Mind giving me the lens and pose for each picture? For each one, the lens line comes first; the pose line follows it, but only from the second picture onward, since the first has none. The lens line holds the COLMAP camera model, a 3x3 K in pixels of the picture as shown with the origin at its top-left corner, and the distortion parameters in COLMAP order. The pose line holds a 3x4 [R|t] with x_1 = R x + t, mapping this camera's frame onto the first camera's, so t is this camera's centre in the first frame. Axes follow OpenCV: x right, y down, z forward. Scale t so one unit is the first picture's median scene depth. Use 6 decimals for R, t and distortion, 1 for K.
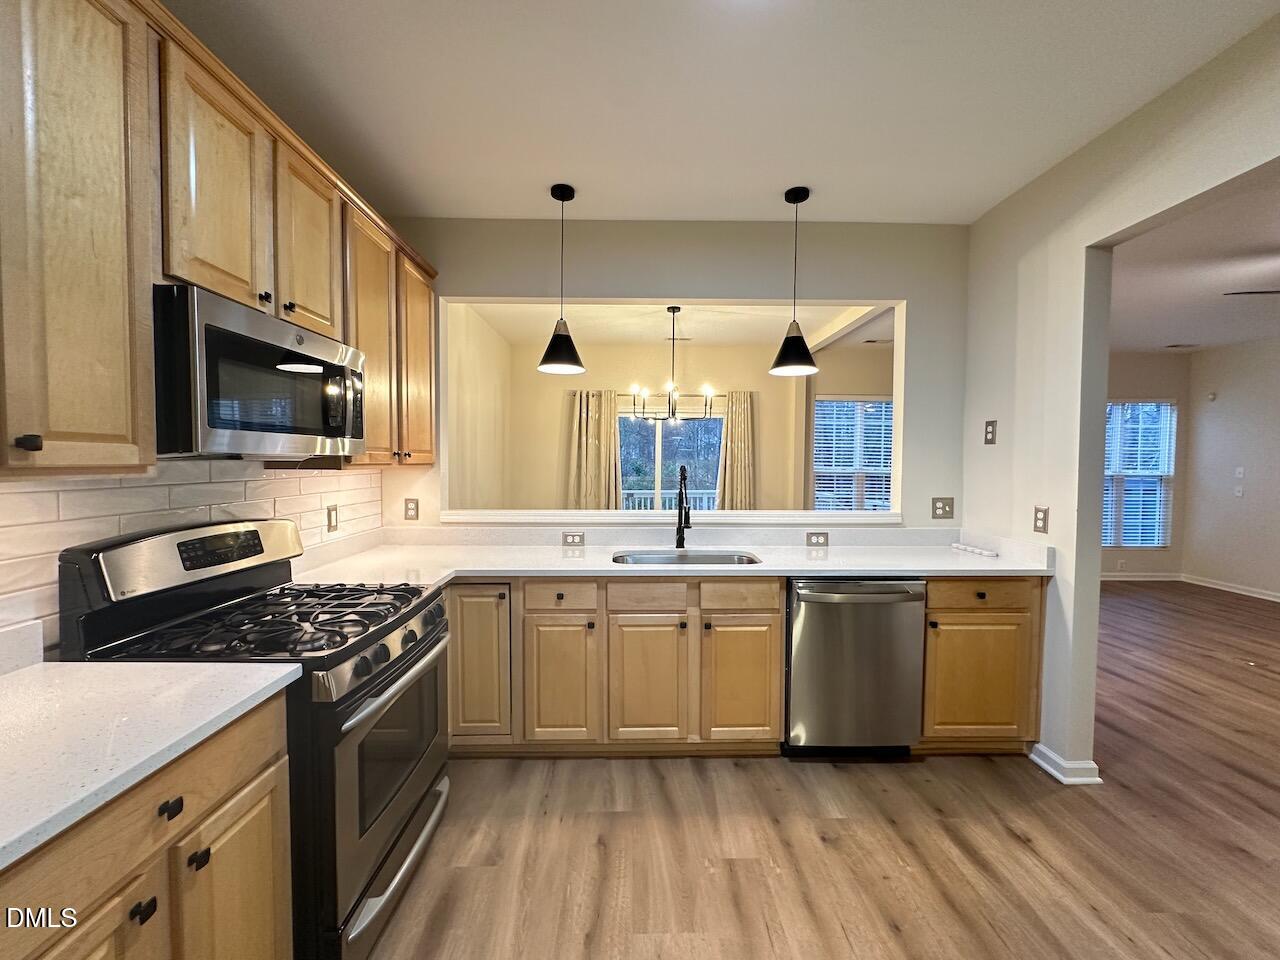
lens RADIAL K [[511.6, 0, 643.9], [0, 511.6, 480.8], [0, 0, 1]] dist [0.001270, -0.000222]
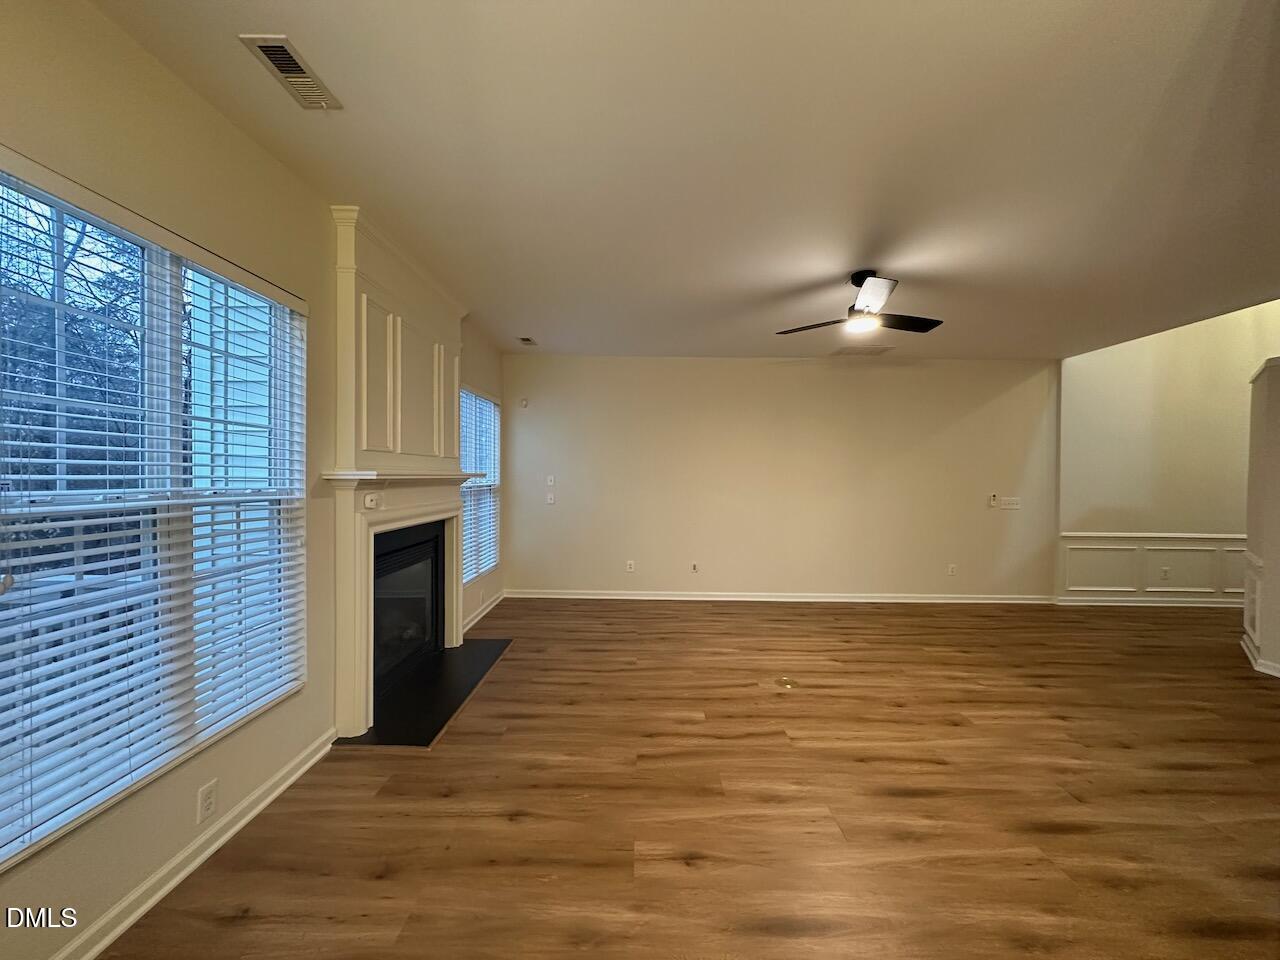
lens RADIAL K [[511.6, 0, 639.3], [0, 511.6, 478.0], [0, 0, 1]] dist [0.001270, -0.000222]
pose [[0.036676, -0.015937, 0.999200, 0.236926], [0.031393, 0.999398, 0.014787, -0.047851], [-0.998834, 0.030826, 0.037154, 1.232836]]
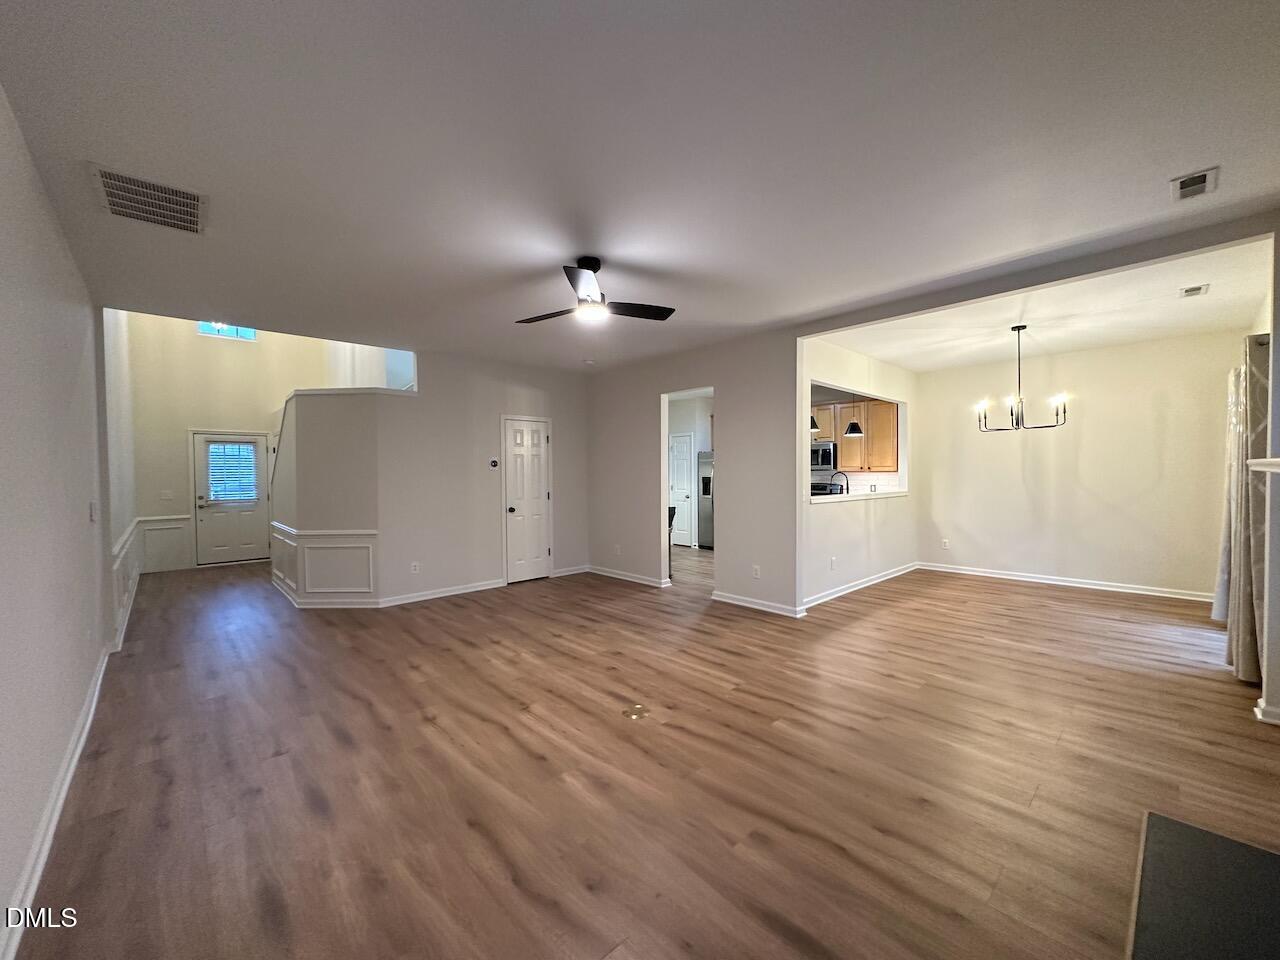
lens RADIAL K [[511.6, 0, 638.5], [0, 511.6, 476.8], [0, 0, 1]] dist [0.001270, -0.000222]
pose [[-0.747943, 0.002799, -0.663757, 1.725248], [-0.024599, 0.999187, 0.031932, -0.043136], [0.663306, 0.040212, -0.747267, 1.598233]]
